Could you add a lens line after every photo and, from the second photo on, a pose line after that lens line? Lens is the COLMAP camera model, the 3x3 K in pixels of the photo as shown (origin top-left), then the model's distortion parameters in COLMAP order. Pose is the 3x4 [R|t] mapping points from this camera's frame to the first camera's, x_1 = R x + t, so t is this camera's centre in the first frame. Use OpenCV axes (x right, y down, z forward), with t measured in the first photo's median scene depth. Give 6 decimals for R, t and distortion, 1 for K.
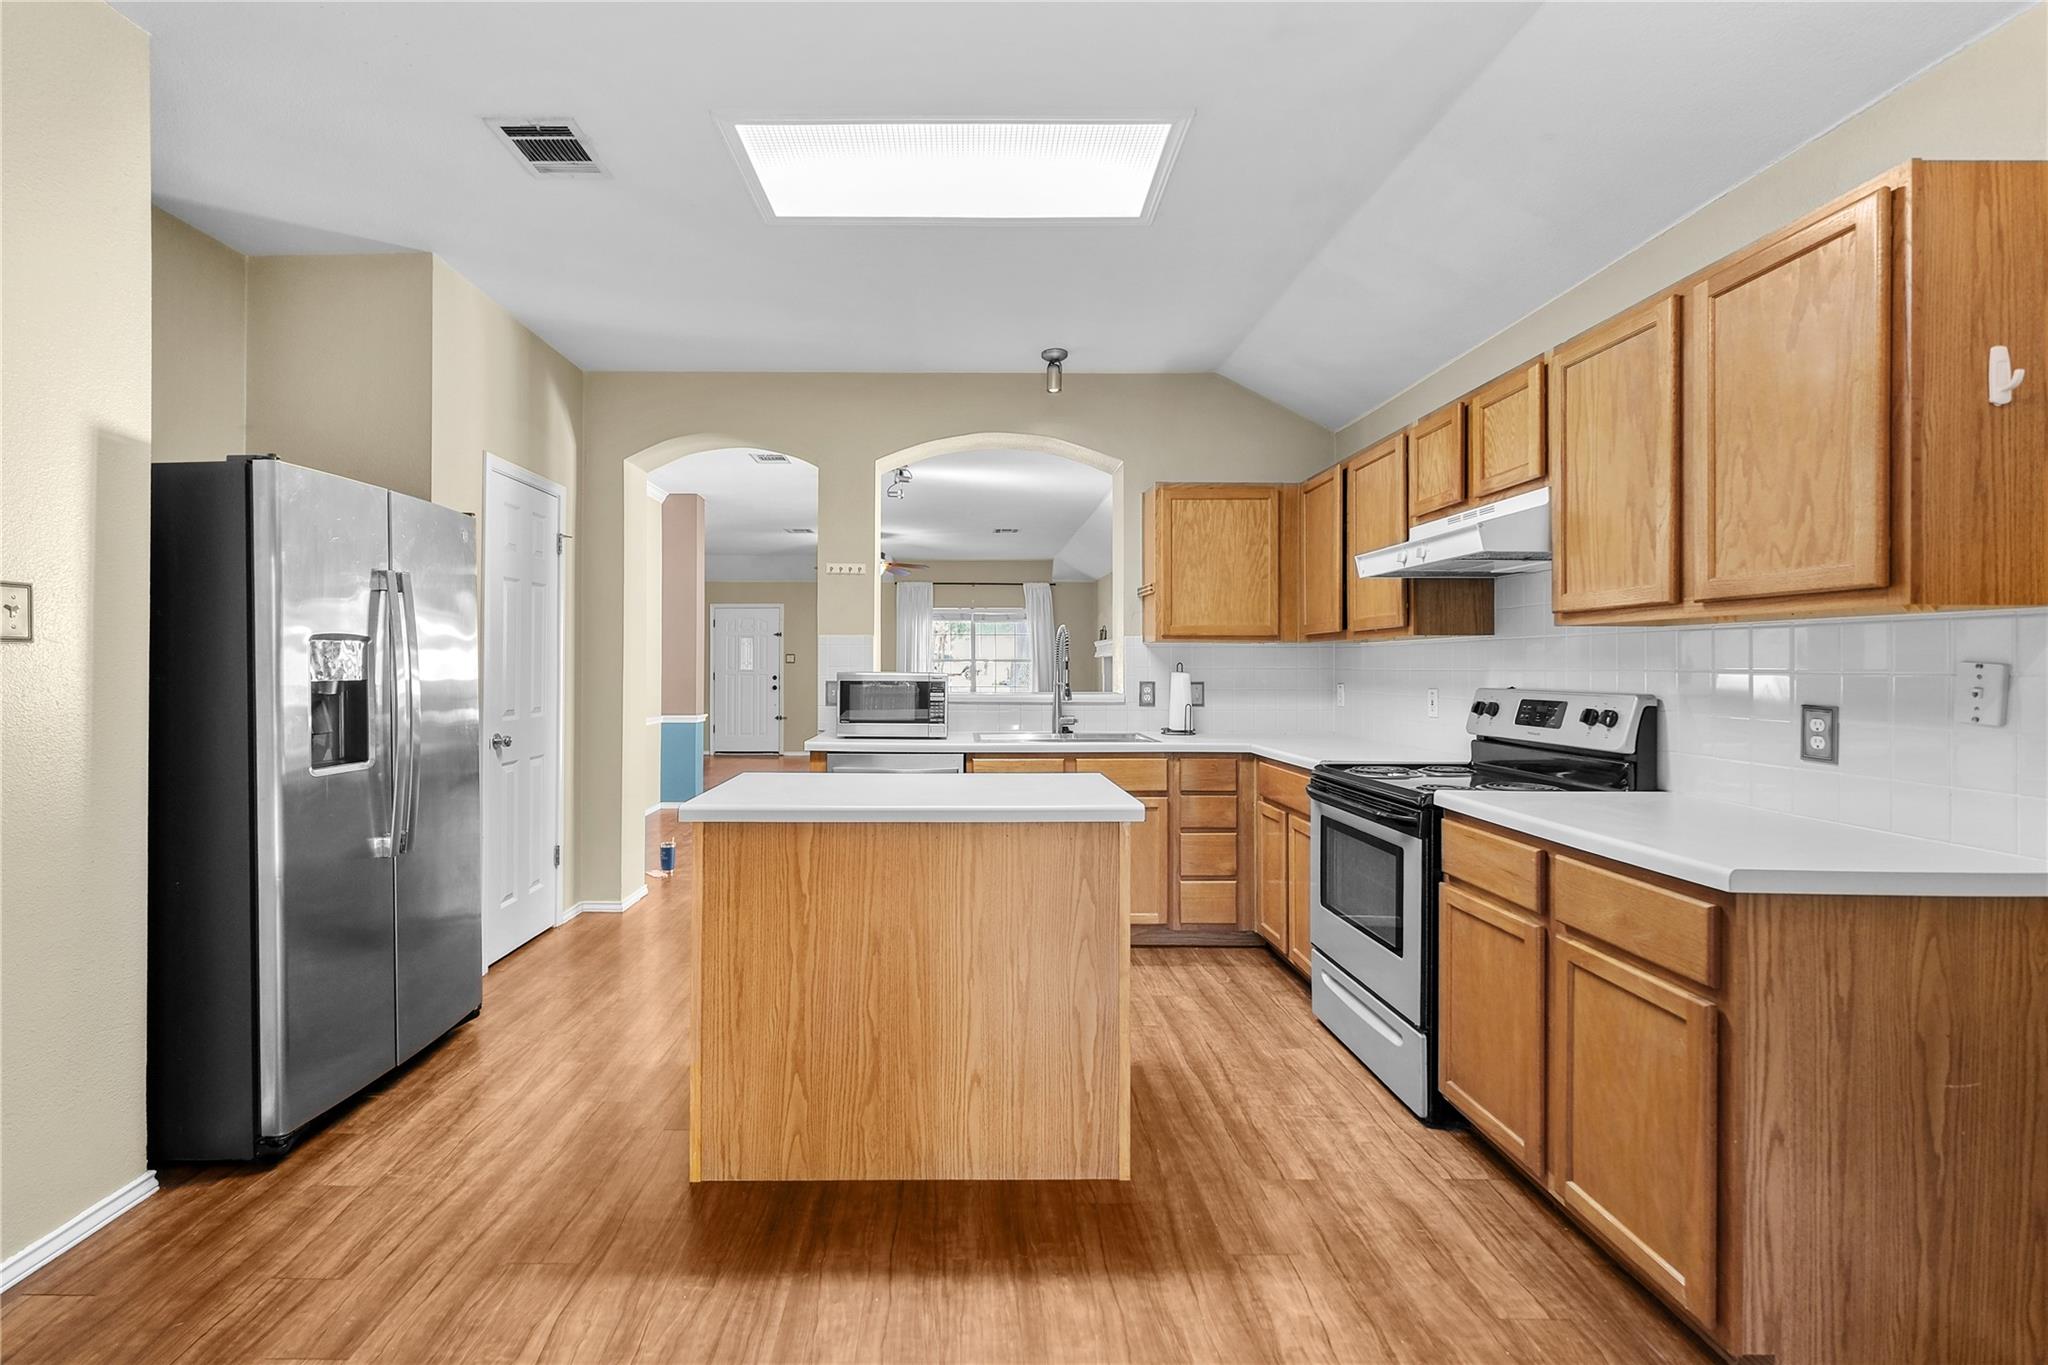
lens RADIAL K [[897.1, 0, 976.9], [0, 897.1, 658.8], [0, 0, 1]] dist [0.009492, -0.008274]
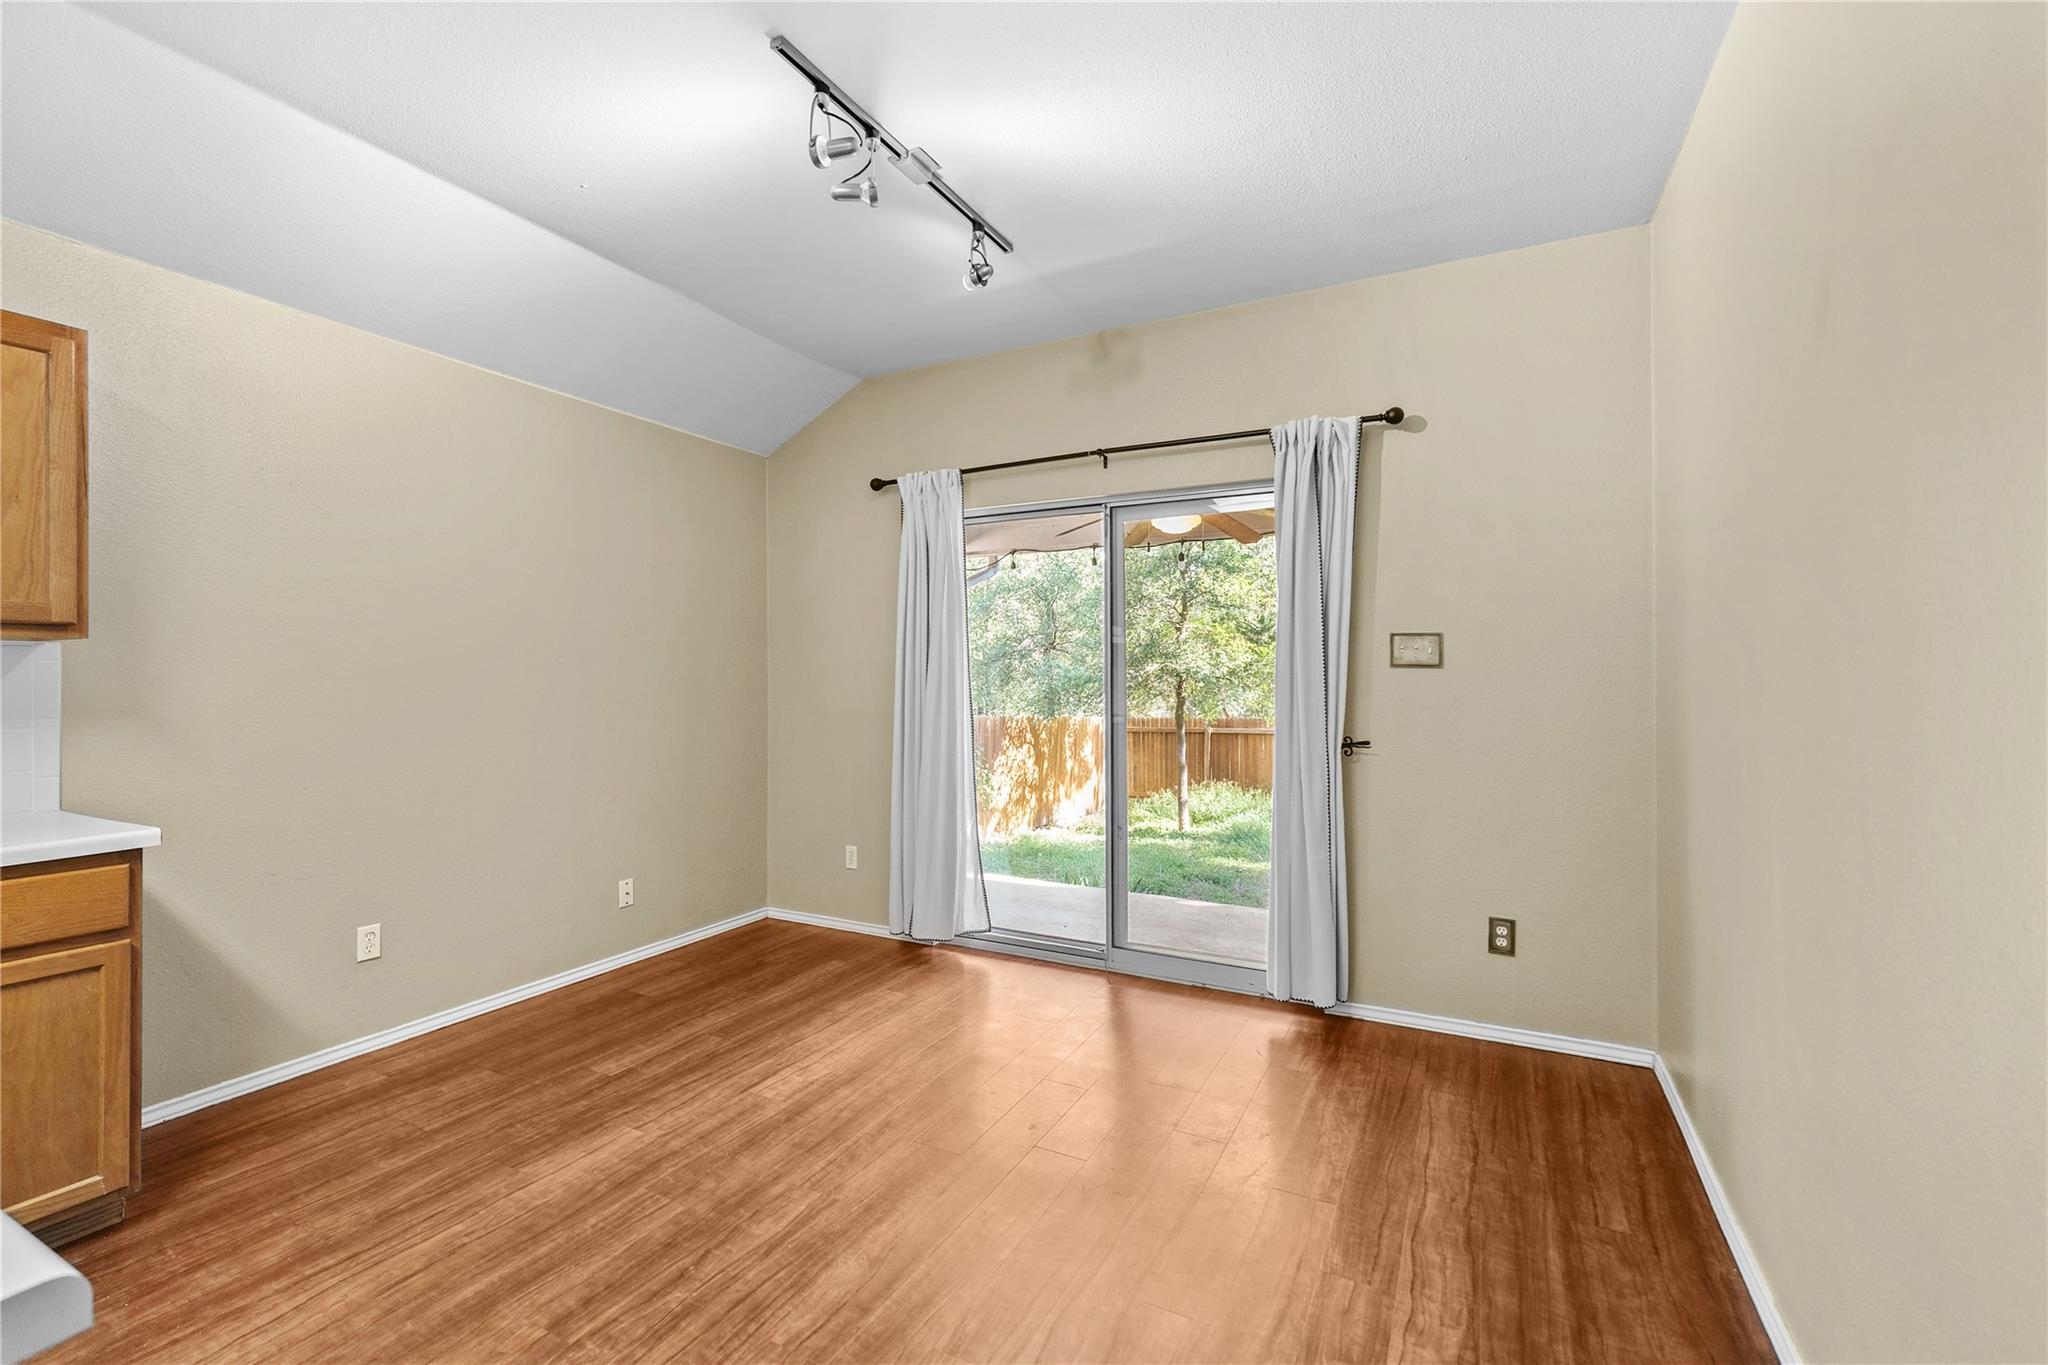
lens RADIAL K [[867.4, 0, 1017.4], [0, 867.4, 659.1], [0, 0, 1]] dist [0.001849, -0.004628]
pose [[-0.877892, 0.009167, 0.478771, -0.532381], [-0.000528, 0.999798, -0.020110, 0.000301], [-0.478858, -0.017907, -0.877710, 0.856763]]
